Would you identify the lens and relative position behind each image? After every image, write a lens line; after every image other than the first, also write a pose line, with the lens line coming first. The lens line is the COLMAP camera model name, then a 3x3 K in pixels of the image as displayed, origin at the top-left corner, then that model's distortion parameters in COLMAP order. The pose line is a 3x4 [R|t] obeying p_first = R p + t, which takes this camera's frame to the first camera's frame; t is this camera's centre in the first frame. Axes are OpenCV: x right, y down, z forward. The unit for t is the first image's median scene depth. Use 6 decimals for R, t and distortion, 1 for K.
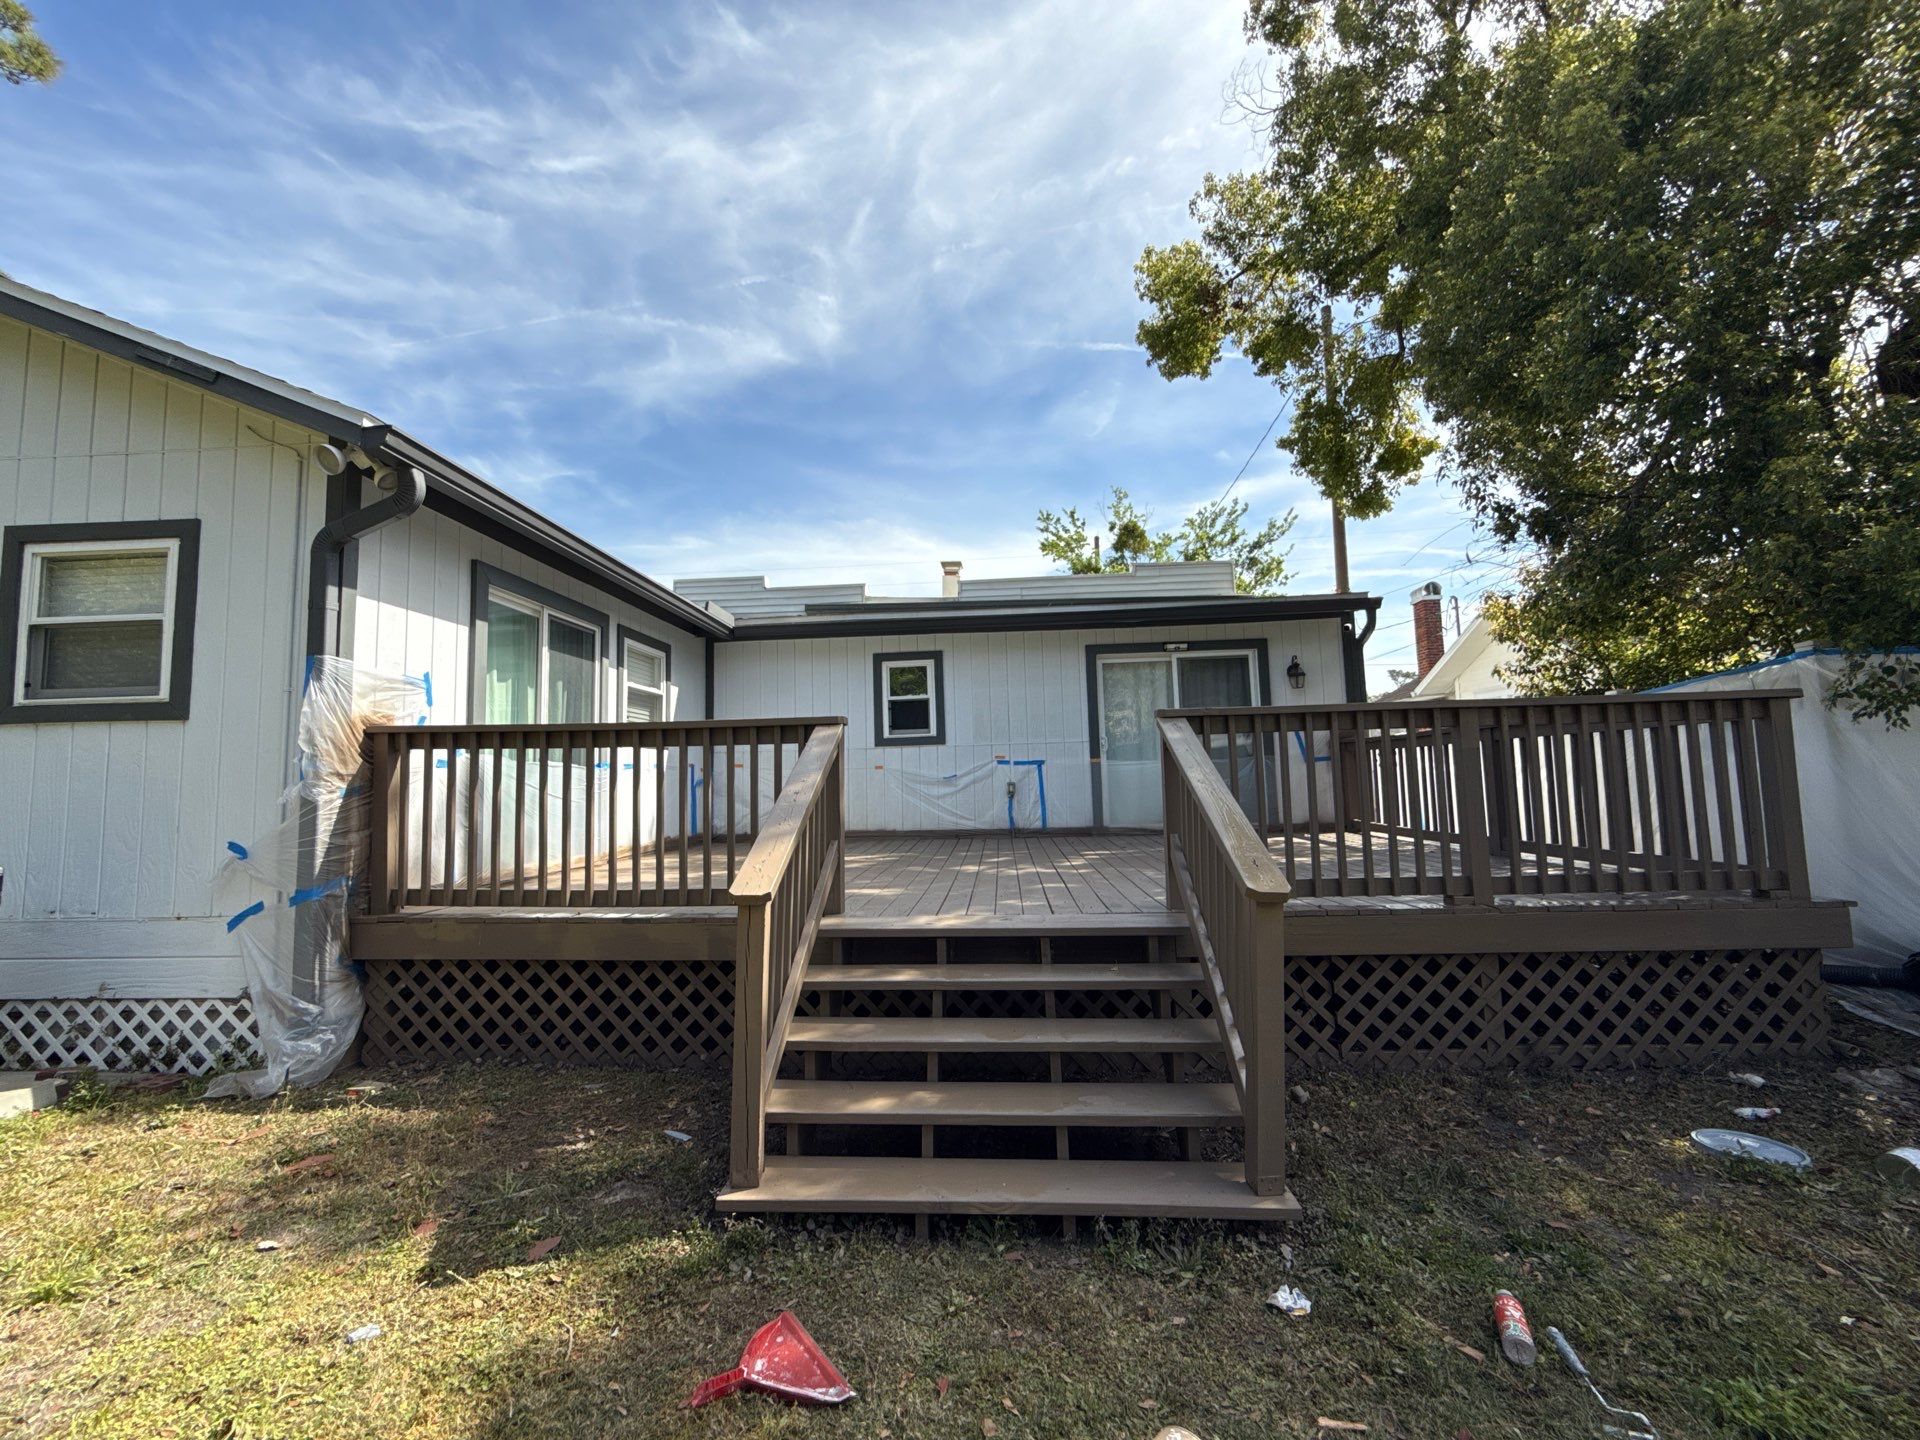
lens RADIAL K [[728.7, 0, 960.0], [0, 728.7, 720.0], [0, 0, 1]] dist [0.000212, -0.010411]
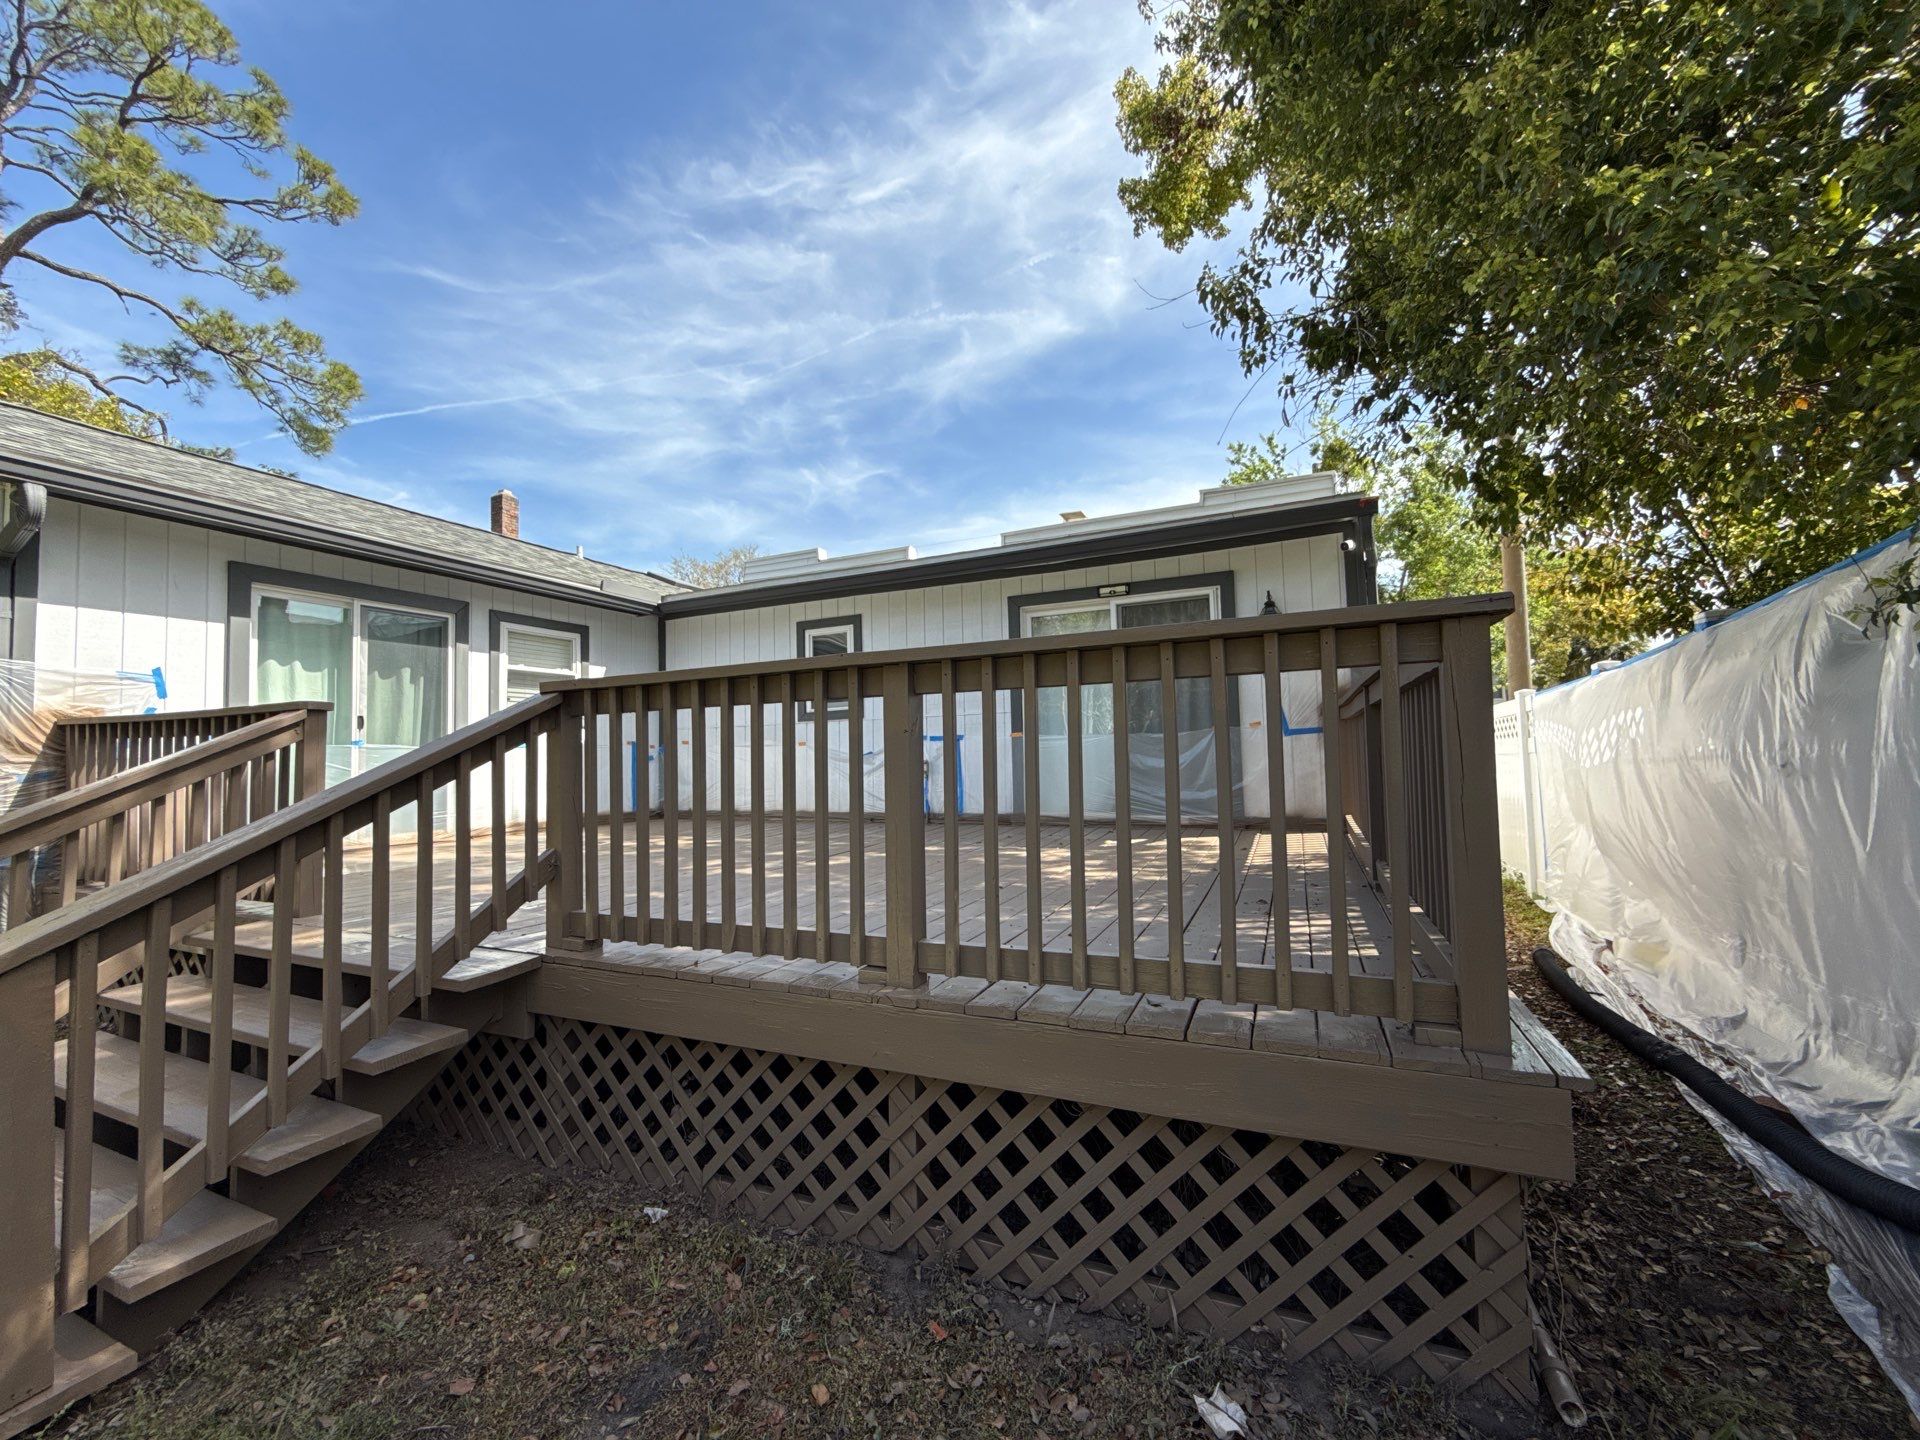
lens RADIAL K [[766.8, 0, 967.0], [0, 766.8, 712.3], [0, 0, 1]] dist [-0.010032, 0.000060]
pose [[0.944292, -0.019365, -0.328540, 0.492861], [0.030003, 0.999176, 0.027341, 0.002171], [0.327739, -0.035675, 0.944094, 0.204539]]
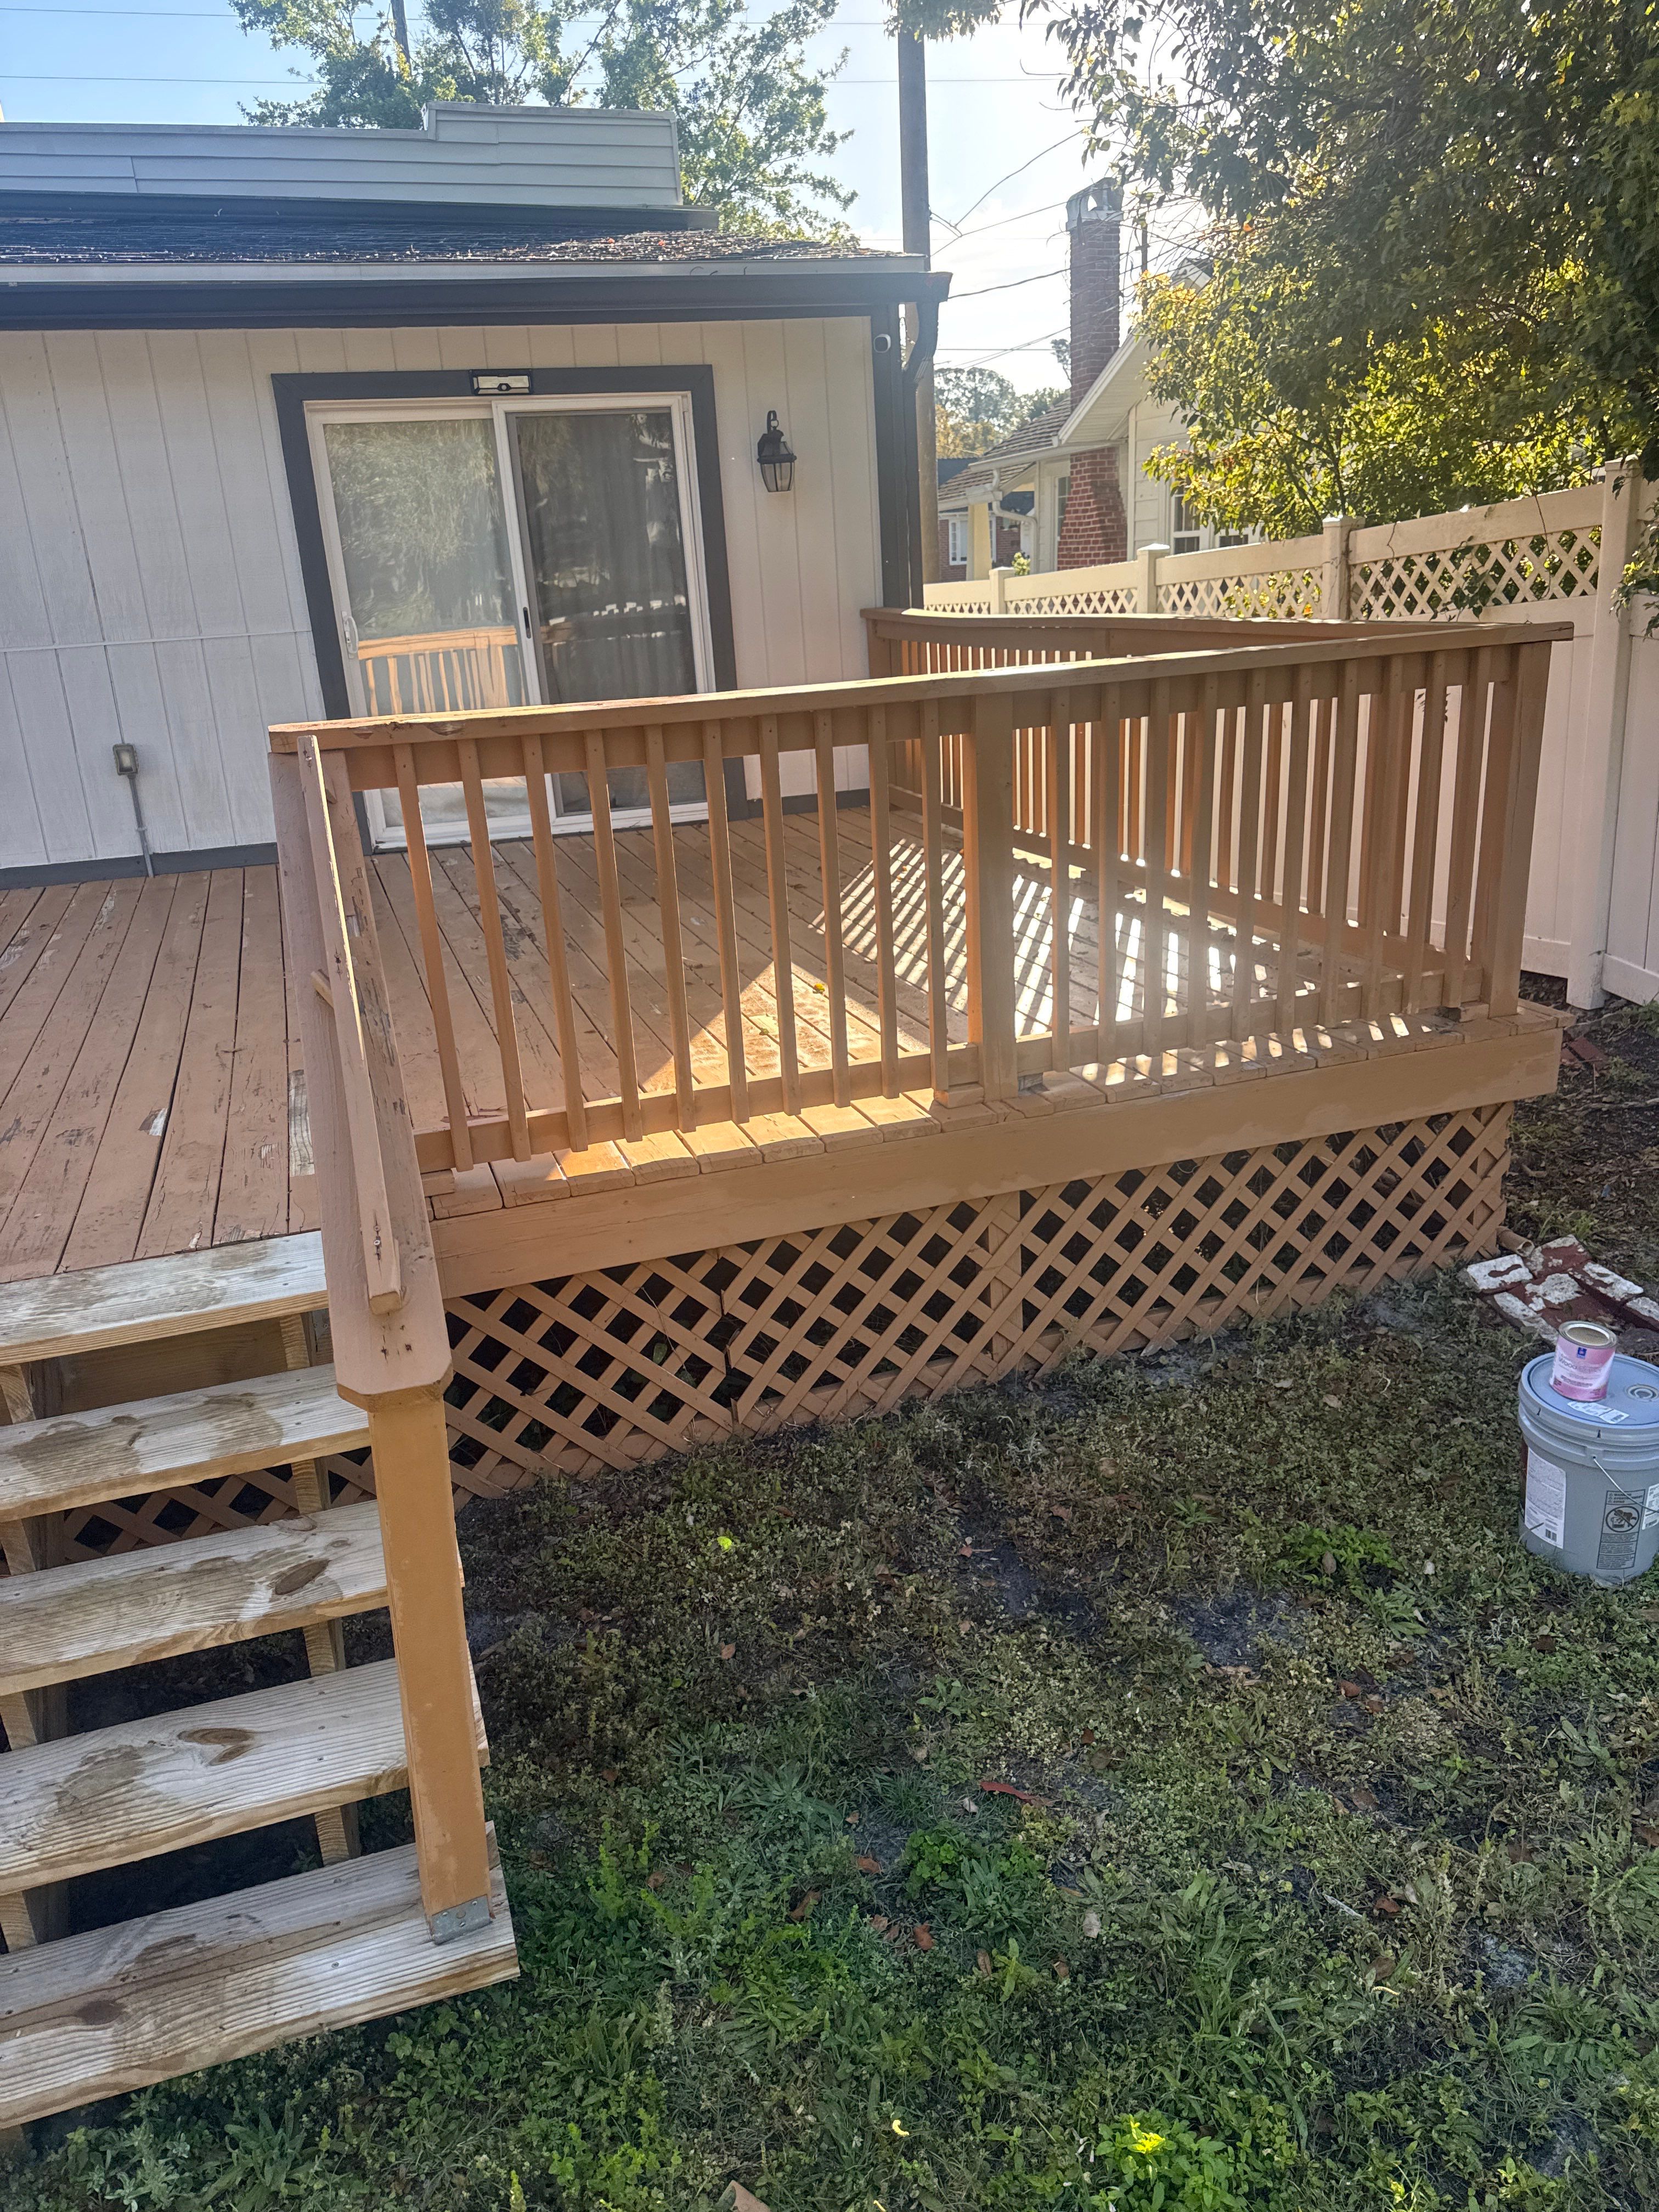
lens RADIAL K [[1496.1, 0, 823.4], [0, 1496.1, 1132.9], [0, 0, 1]] dist [-0.001005, -0.028806]
pose [[0.921967, -0.162943, 0.351320, 0.120205], [0.003197, 0.910348, 0.413831, -0.075611], [-0.387254, -0.380416, 0.839832, 0.085181]]
